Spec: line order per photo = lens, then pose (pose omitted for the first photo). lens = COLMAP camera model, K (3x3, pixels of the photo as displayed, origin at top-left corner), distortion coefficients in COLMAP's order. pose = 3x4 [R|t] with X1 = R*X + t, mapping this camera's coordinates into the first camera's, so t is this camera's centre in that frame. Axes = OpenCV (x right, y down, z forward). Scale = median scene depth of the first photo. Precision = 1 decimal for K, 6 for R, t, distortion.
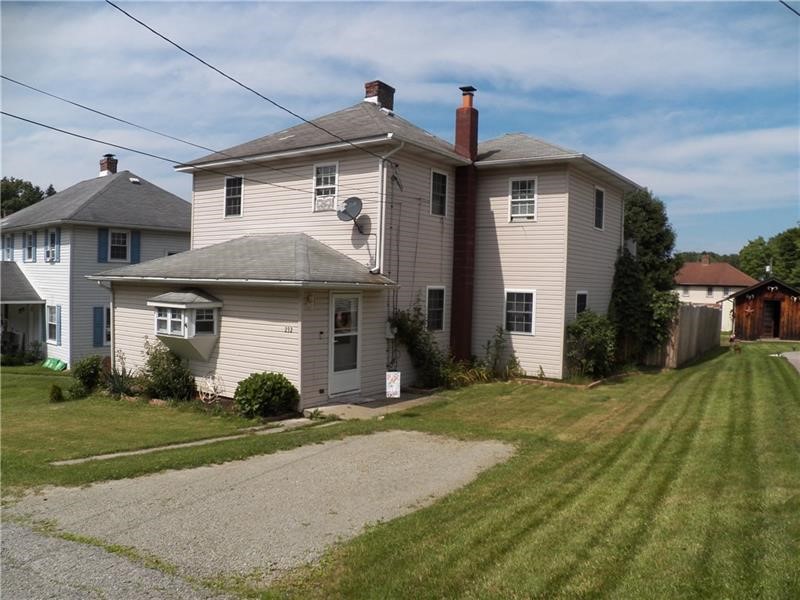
lens RADIAL K [[640.2, 0, 403.0], [0, 640.2, 305.3], [0, 0, 1]] dist [-0.111836, 0.027157]
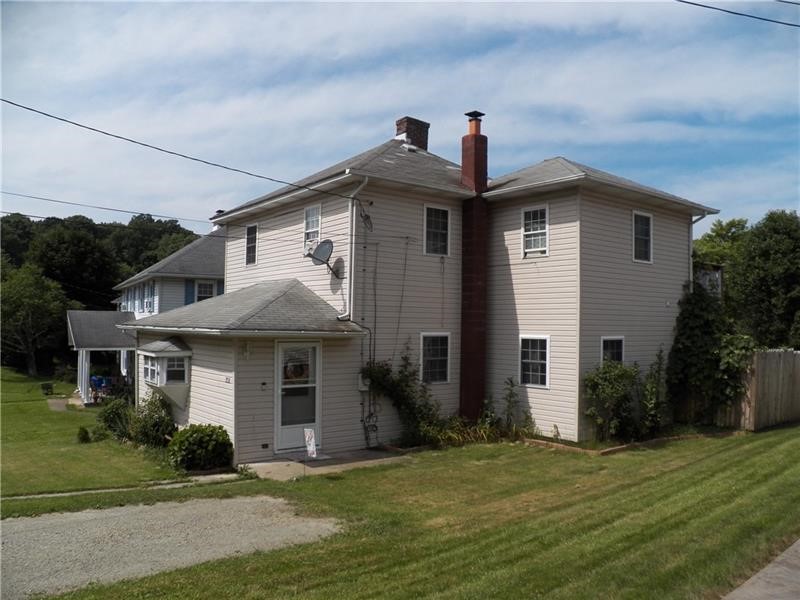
lens RADIAL K [[640.2, 0, 399.4], [0, 640.2, 303.0], [0, 0, 1]] dist [-0.111836, 0.027157]
pose [[0.952593, -0.023747, -0.303319, 0.284253], [0.001543, 0.997313, -0.073236, -0.005753], [0.304243, 0.069296, 0.950070, 0.127241]]
